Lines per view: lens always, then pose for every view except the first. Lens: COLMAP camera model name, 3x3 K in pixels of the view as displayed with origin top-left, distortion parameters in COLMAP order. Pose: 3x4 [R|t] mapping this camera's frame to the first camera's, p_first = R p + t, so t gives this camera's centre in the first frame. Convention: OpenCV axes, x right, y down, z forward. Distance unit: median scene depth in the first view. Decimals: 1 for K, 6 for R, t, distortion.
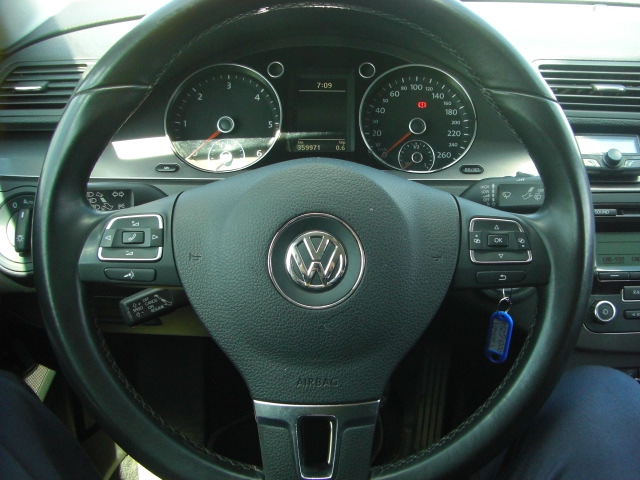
lens RADIAL K [[720.7, 0, 371.6], [0, 720.7, 252.5], [0, 0, 1]] dist [-0.209714, 0.203849]
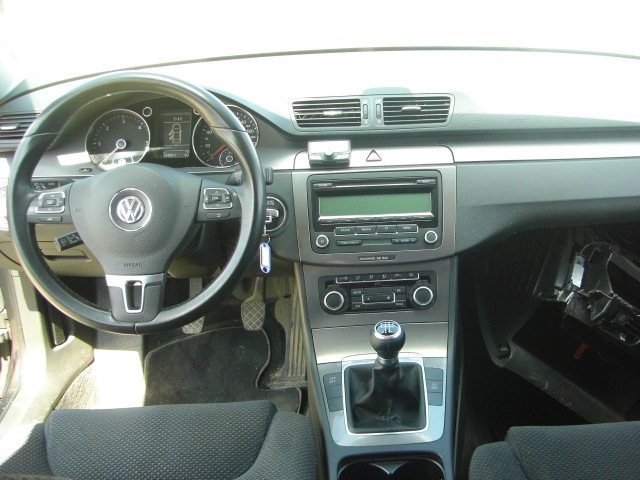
lens RADIAL K [[766.8, 0, 374.1], [0, 766.8, 247.8], [0, 0, 1]] dist [-0.177470, 0.205631]
pose [[0.998466, -0.026786, -0.048458, 0.539677], [0.026550, 0.999632, -0.005507, 0.111150], [0.048588, 0.004212, 0.998810, -0.887163]]
